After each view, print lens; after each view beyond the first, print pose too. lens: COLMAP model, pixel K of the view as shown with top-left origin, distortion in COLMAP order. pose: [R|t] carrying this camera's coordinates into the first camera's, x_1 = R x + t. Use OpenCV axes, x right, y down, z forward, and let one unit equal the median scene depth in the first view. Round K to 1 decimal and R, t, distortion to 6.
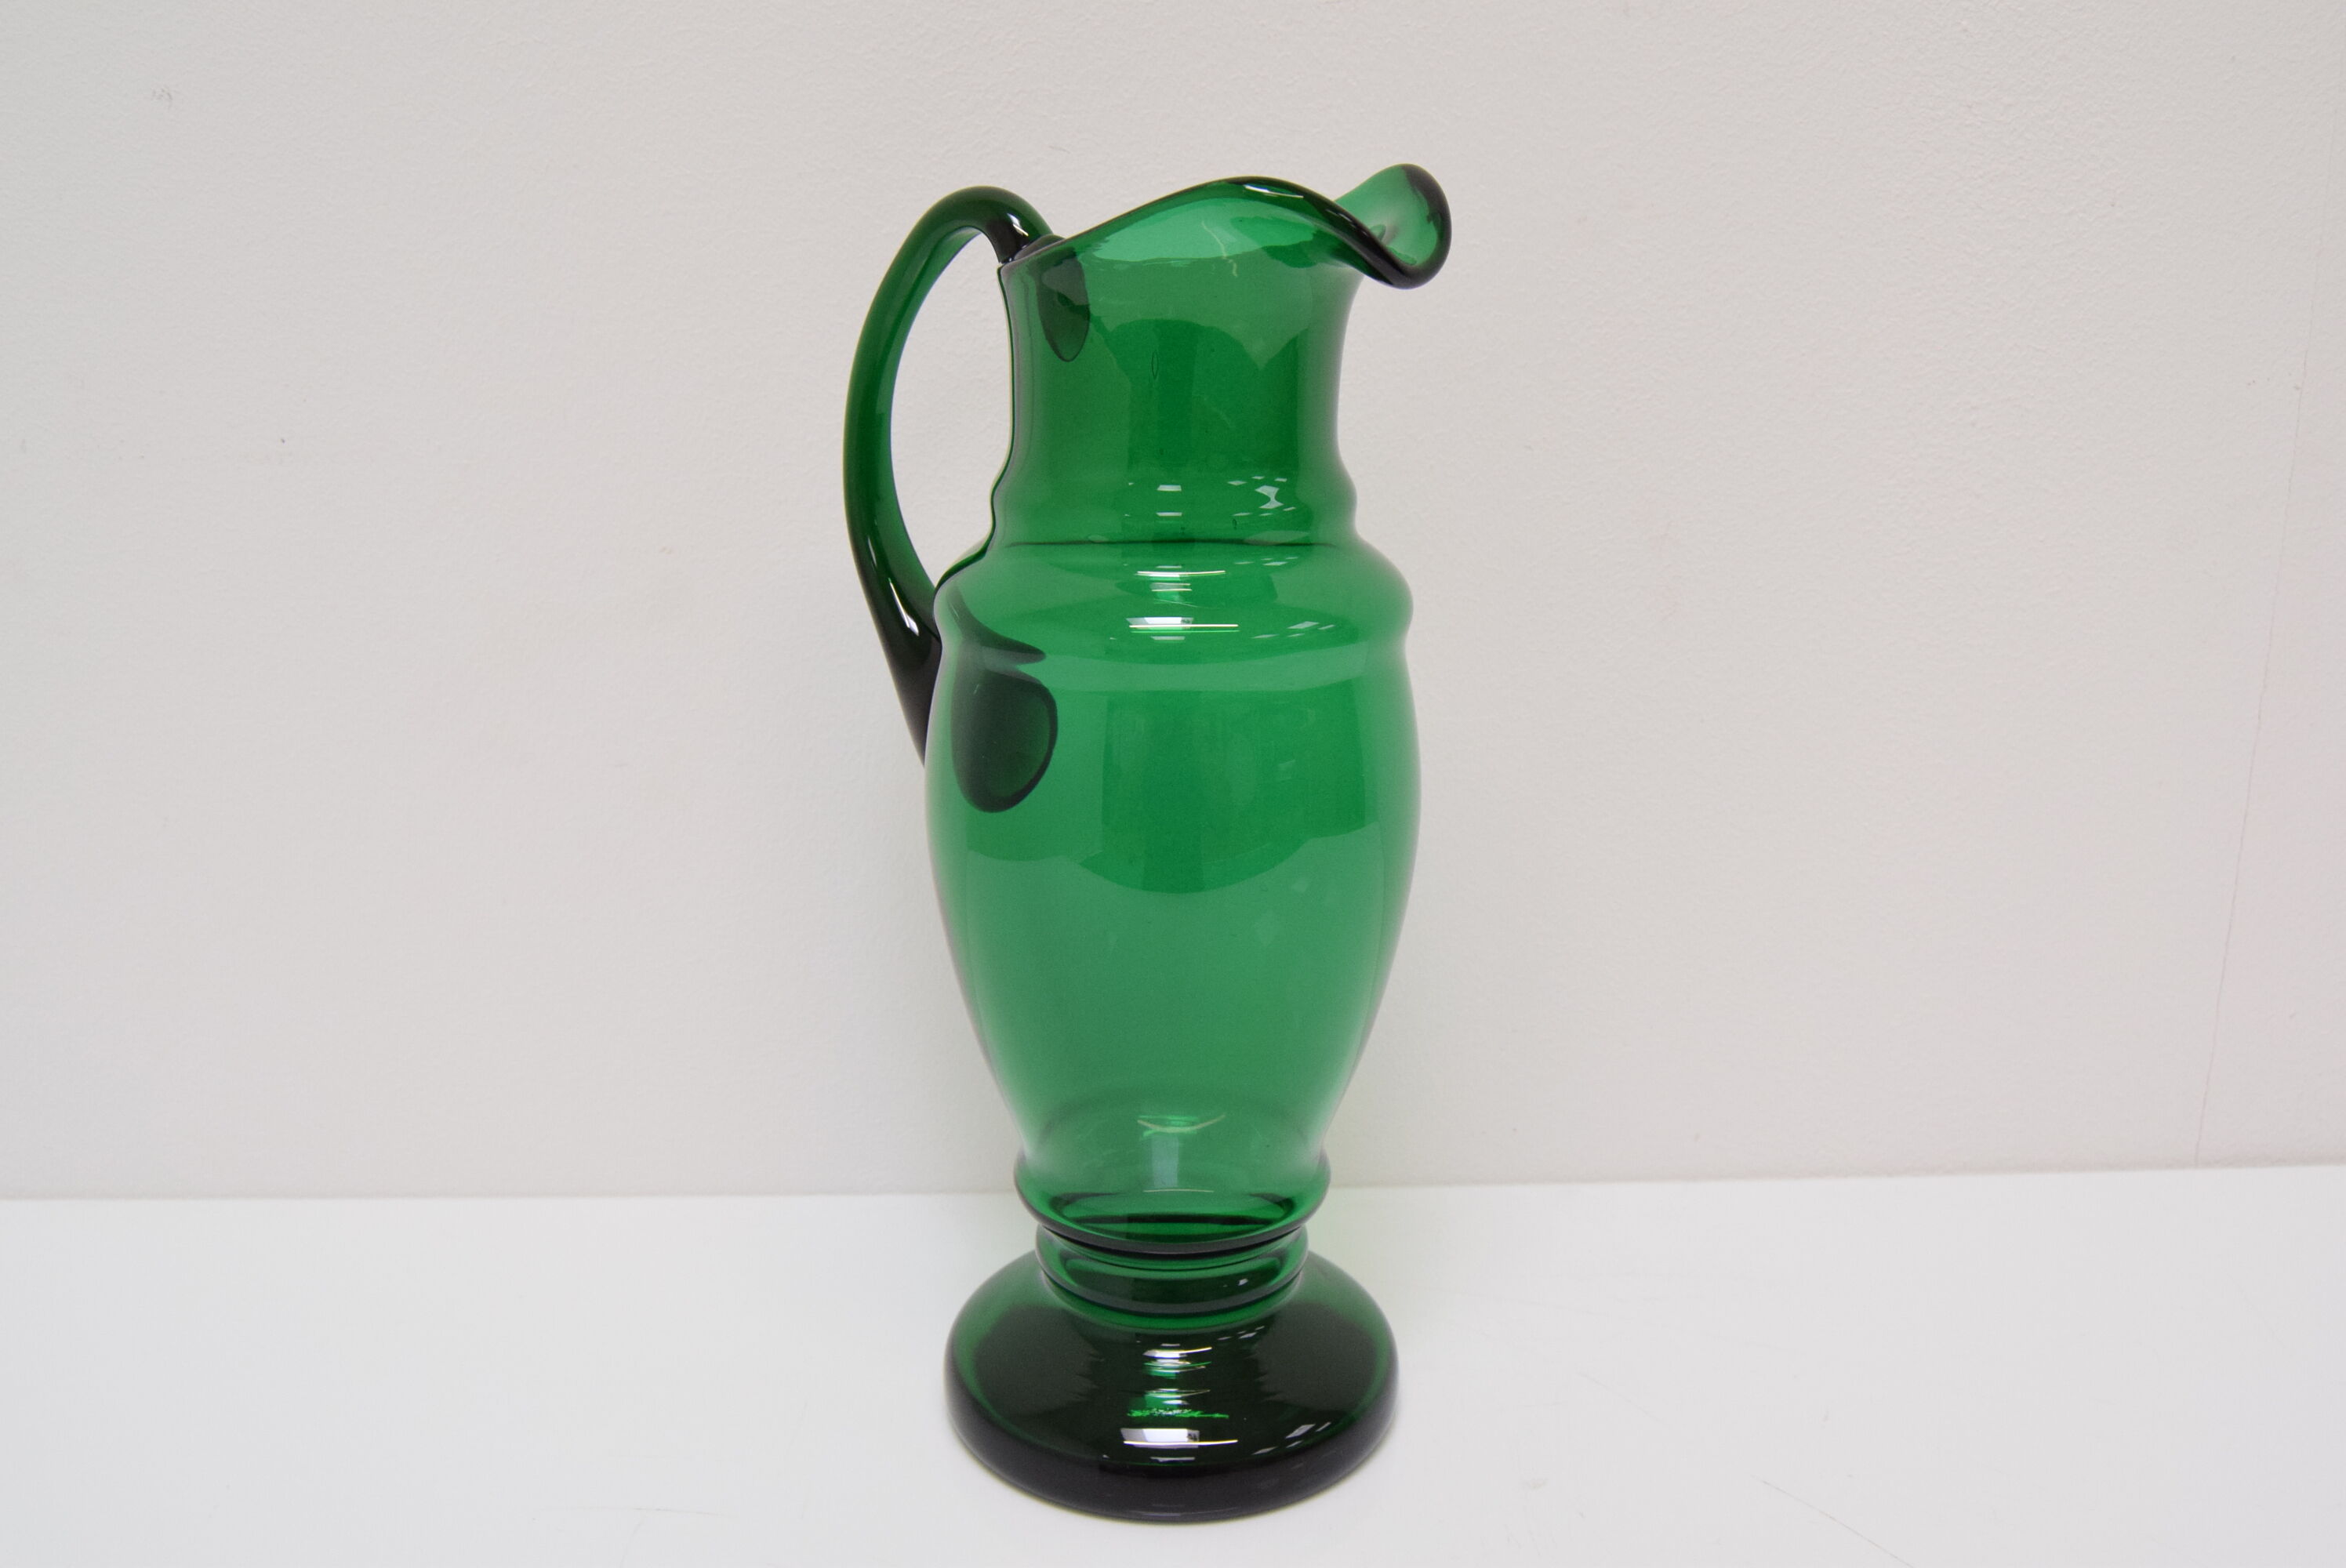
lens RADIAL K [[2197.2, 0, 1139.6], [0, 2197.2, 779.3], [0, 0, 1]] dist [-0.054632, 0.000000]
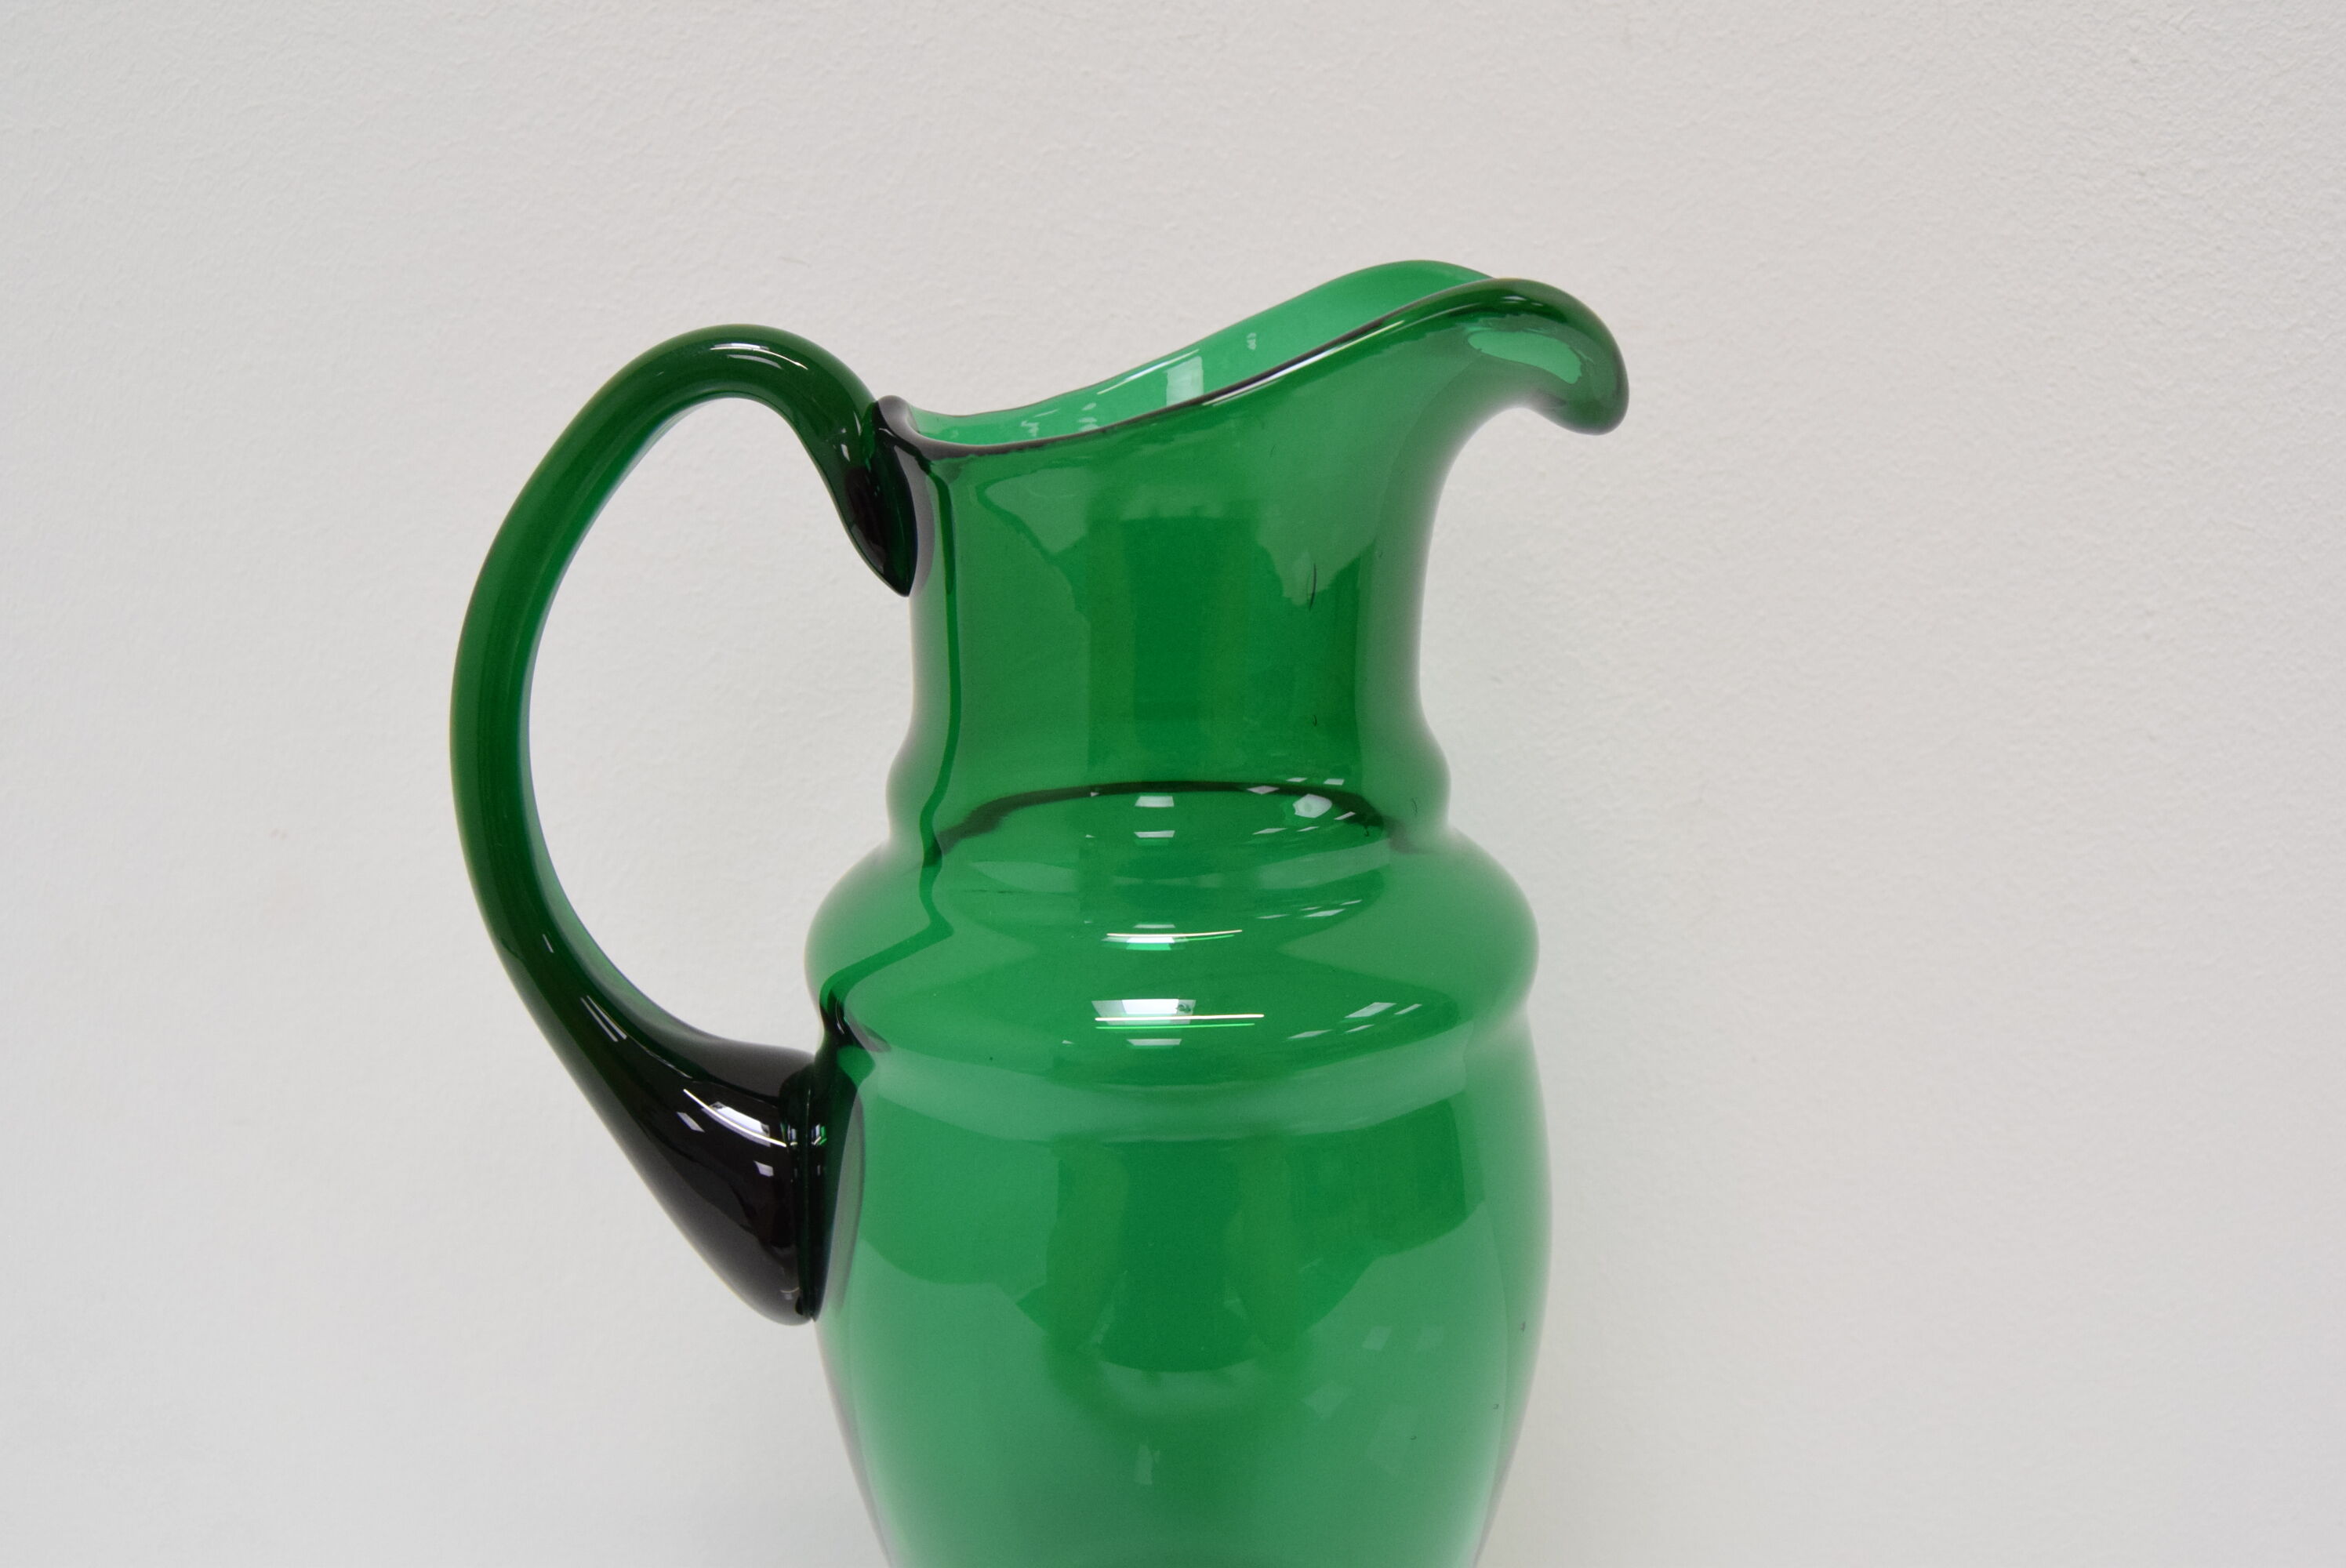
lens RADIAL K [[2062.0, 0, 1131.5], [0, 2062.0, 798.8], [0, 0, 1]] dist [-0.070574, 0.008142]
pose [[0.998904, -0.006970, -0.046285, 0.093418], [0.006006, 0.999763, -0.020941, -0.101385], [0.046420, 0.020640, 0.998709, 0.352253]]
